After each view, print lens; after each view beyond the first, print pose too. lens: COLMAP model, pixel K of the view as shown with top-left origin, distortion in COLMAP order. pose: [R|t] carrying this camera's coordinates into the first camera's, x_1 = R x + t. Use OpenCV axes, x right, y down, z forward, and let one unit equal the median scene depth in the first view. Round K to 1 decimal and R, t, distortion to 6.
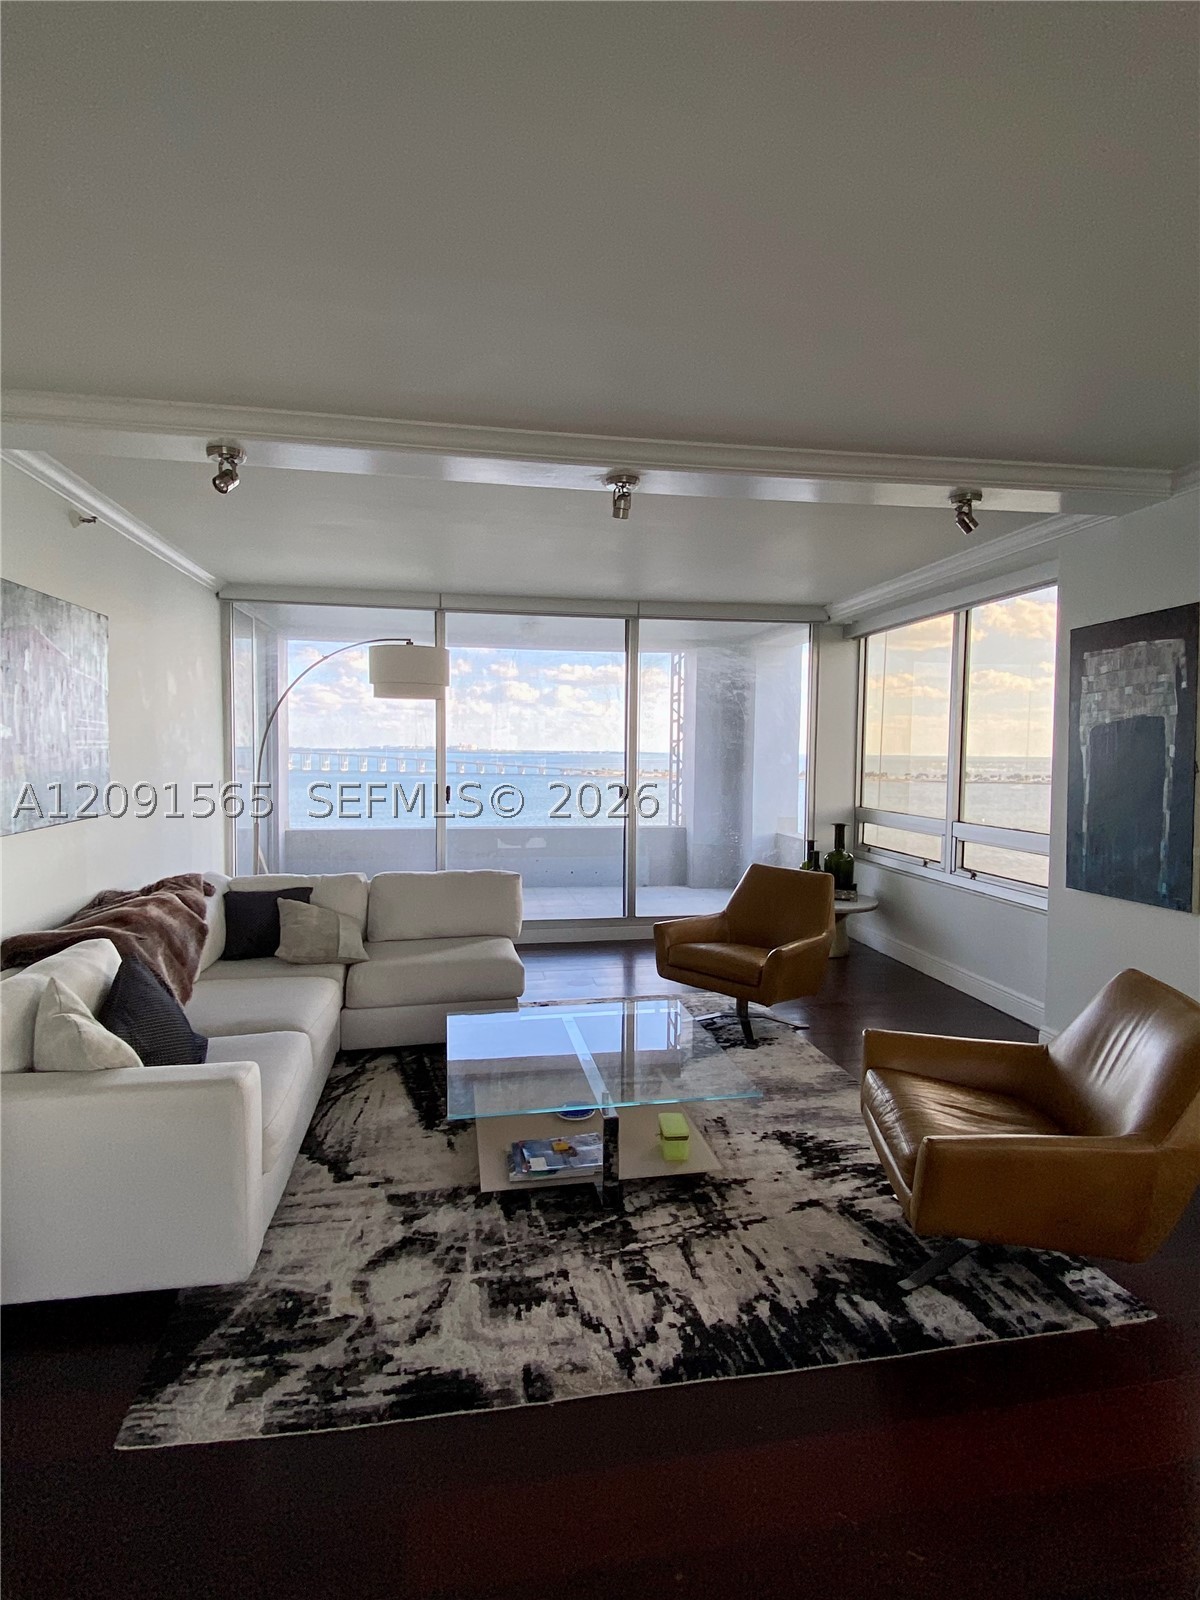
lens RADIAL K [[845.5, 0, 607.4], [0, 845.5, 787.4], [0, 0, 1]] dist [0.022954, -0.033905]
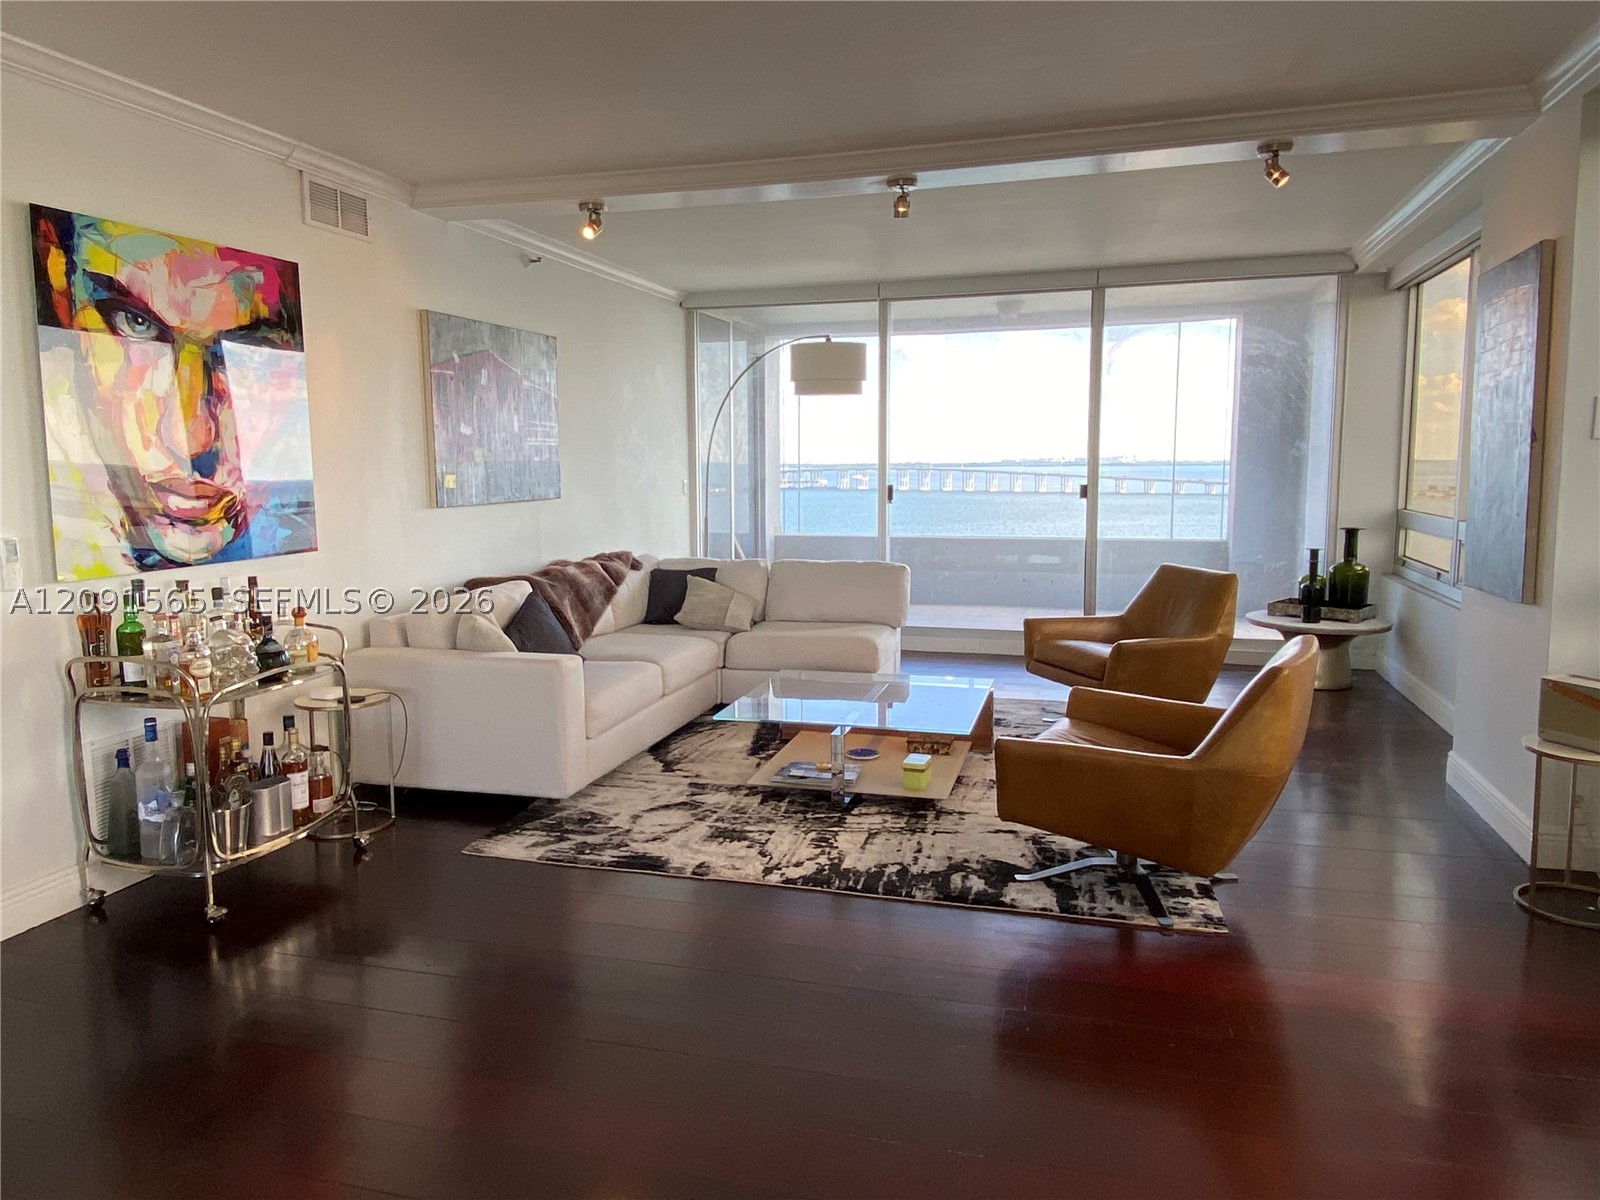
lens RADIAL K [[1114.4, 0, 795.1], [0, 1114.4, 579.4], [0, 0, 1]] dist [0.081795, -0.091642]
pose [[0.892392, 0.031739, -0.450143, 0.697648], [-0.005886, 0.998257, 0.058715, 0.077895], [0.451223, -0.049748, 0.891024, -0.467006]]
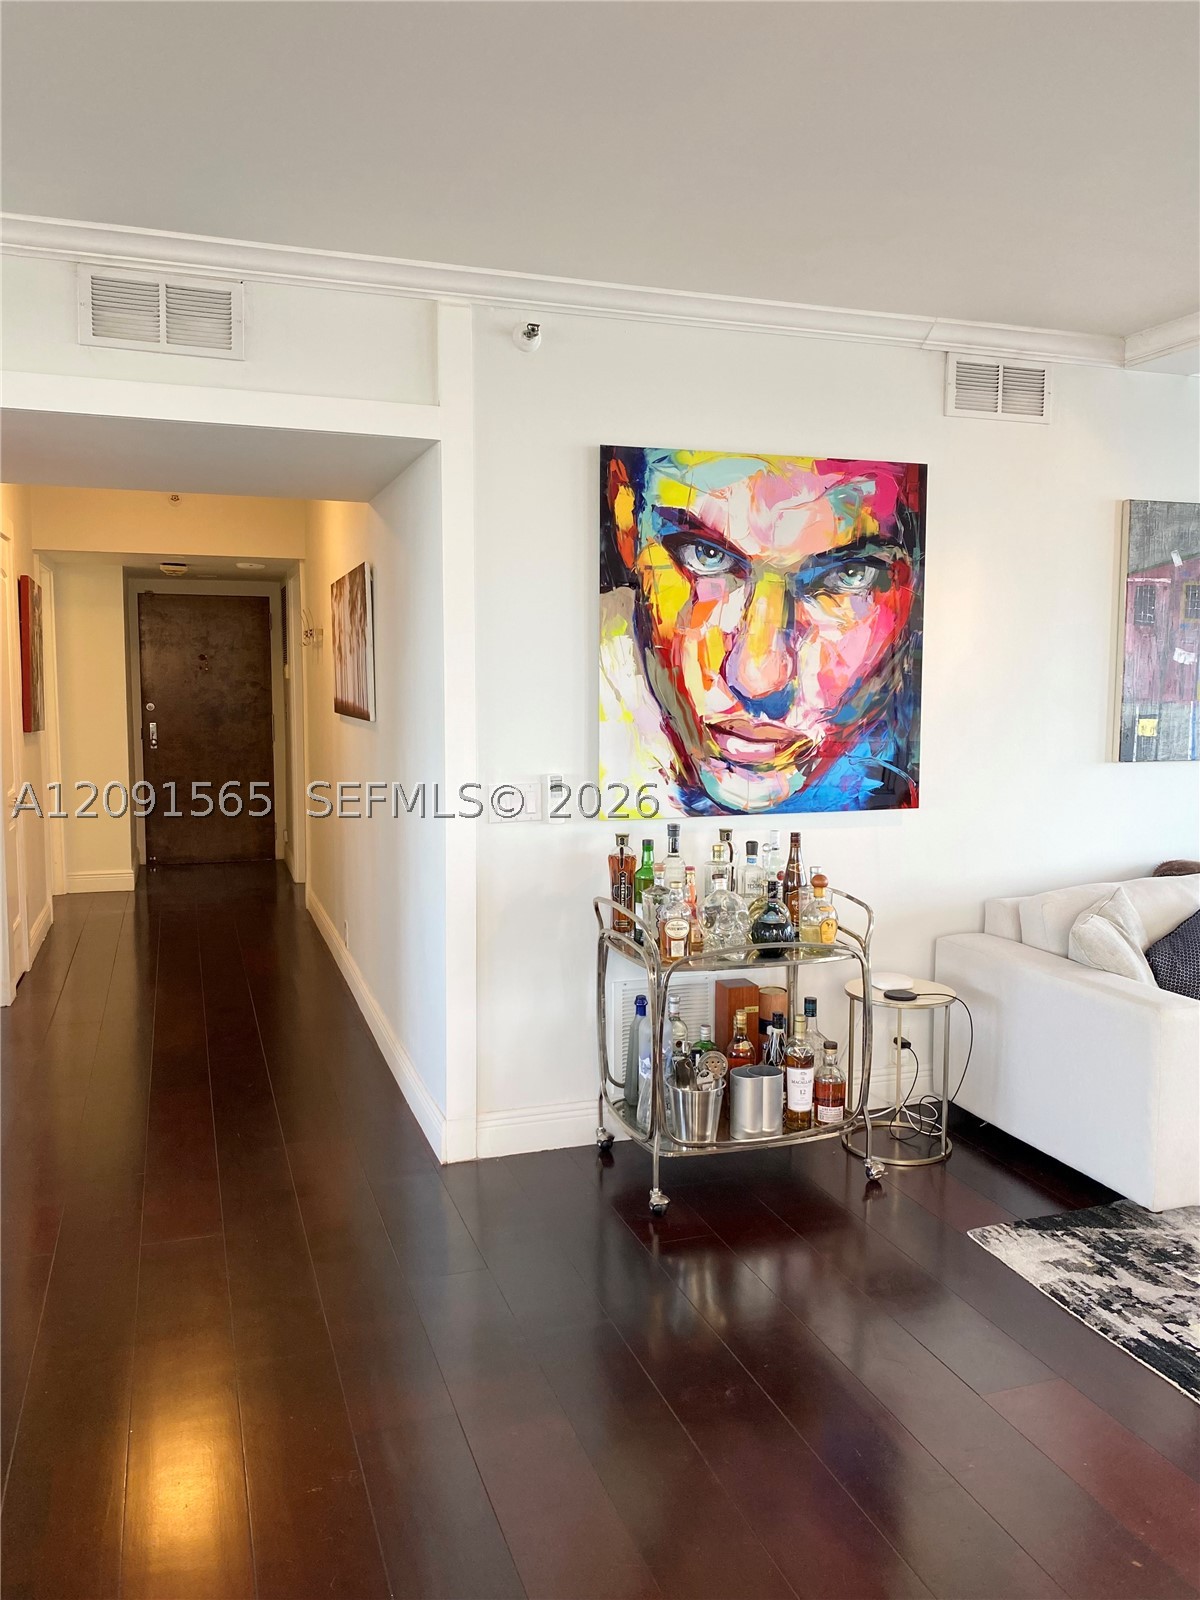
lens RADIAL K [[1216.0, 0, 600.0], [0, 1216.0, 800.0], [0, 0, 1]] dist [0.070924, -0.100328]
pose [[0.145681, 0.089527, -0.985272, 0.746369], [-0.051119, 0.995248, 0.082875, 0.020113], [0.988010, 0.038293, 0.149566, 0.118954]]
